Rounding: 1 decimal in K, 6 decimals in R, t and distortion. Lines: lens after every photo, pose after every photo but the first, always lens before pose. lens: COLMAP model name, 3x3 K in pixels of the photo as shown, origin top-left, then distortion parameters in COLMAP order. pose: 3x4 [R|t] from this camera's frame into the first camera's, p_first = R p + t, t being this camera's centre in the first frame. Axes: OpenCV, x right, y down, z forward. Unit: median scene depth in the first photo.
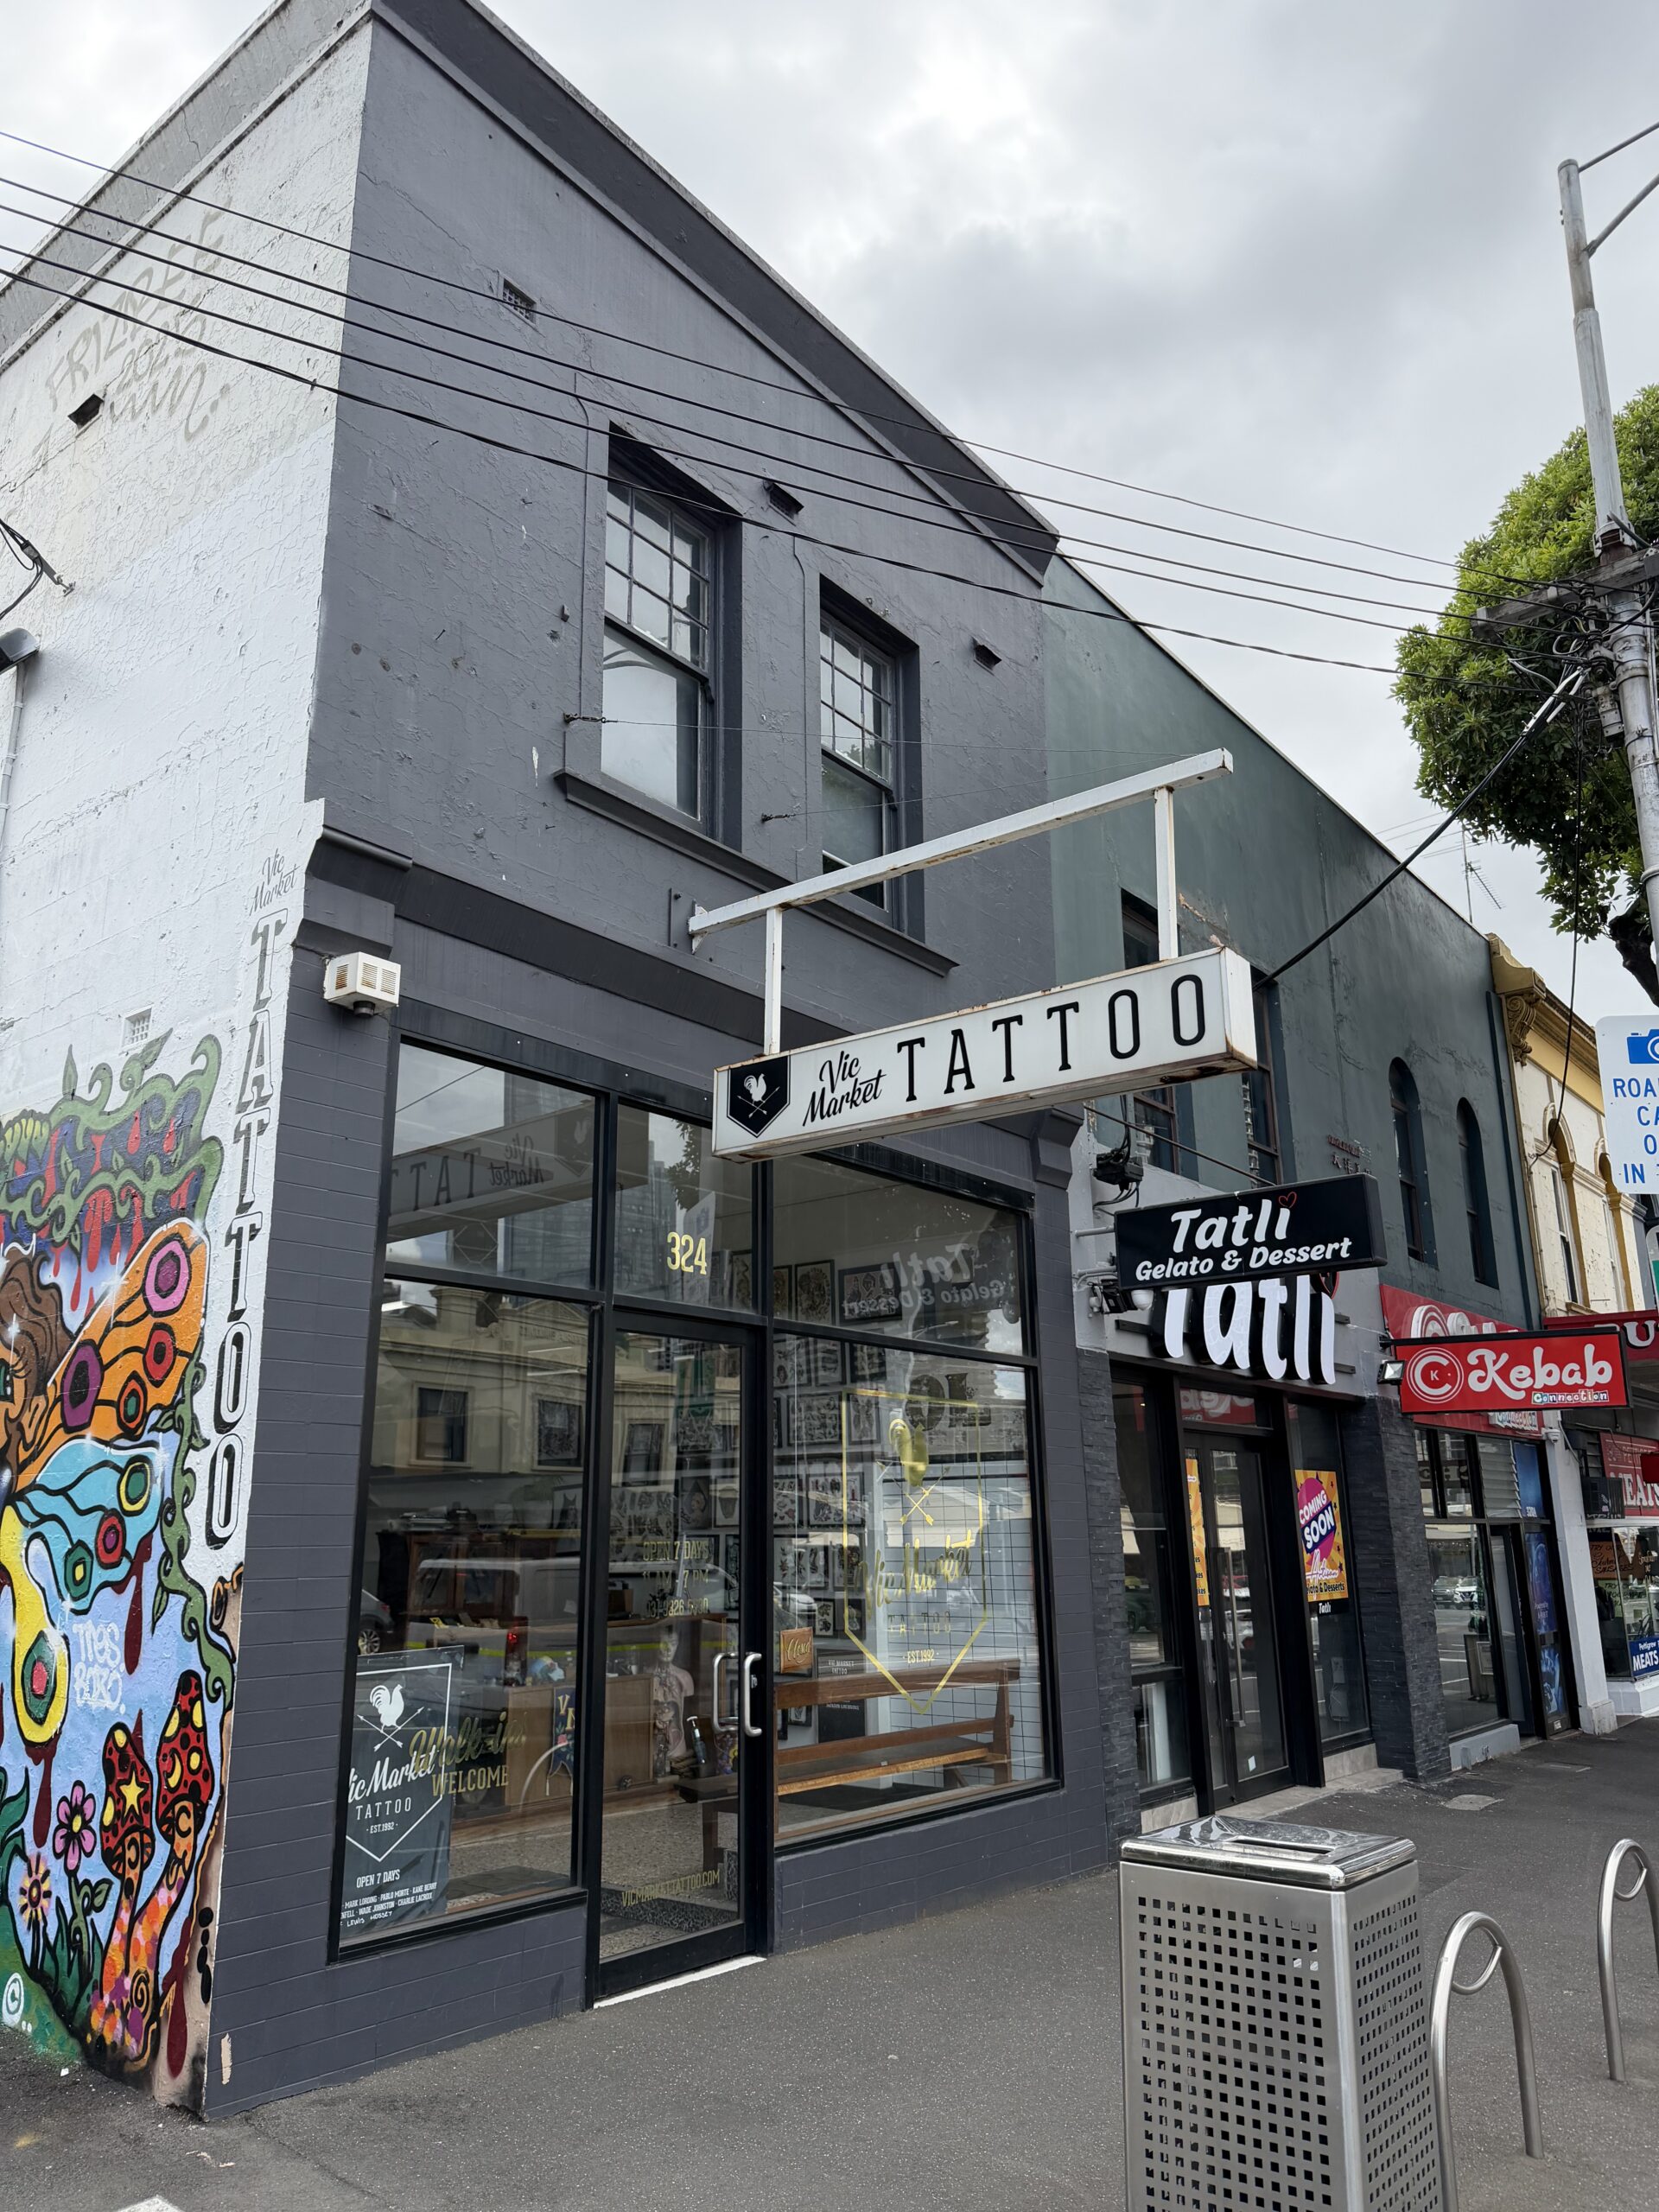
lens RADIAL K [[1554.5, 0, 829.5], [0, 1554.5, 1106.0], [0, 0, 1]] dist [0.095500, -0.148820]
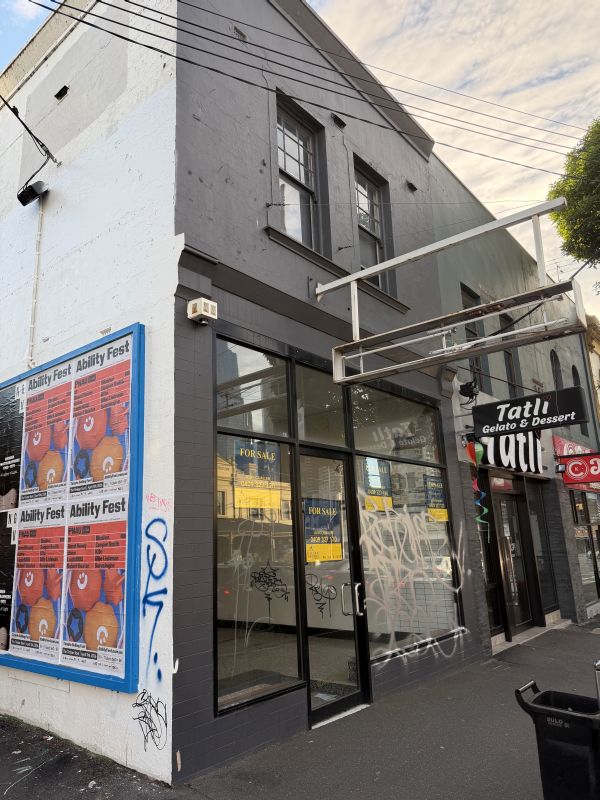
lens RADIAL K [[569.2, 0, 300.0], [0, 569.2, 400.0], [0, 0, 1]] dist [0.061483, -0.101826]
pose [[0.999360, -0.033216, -0.013285, -0.099193], [0.033589, 0.999016, 0.028954, 0.025833], [0.012310, -0.029382, 0.999492, 0.089208]]
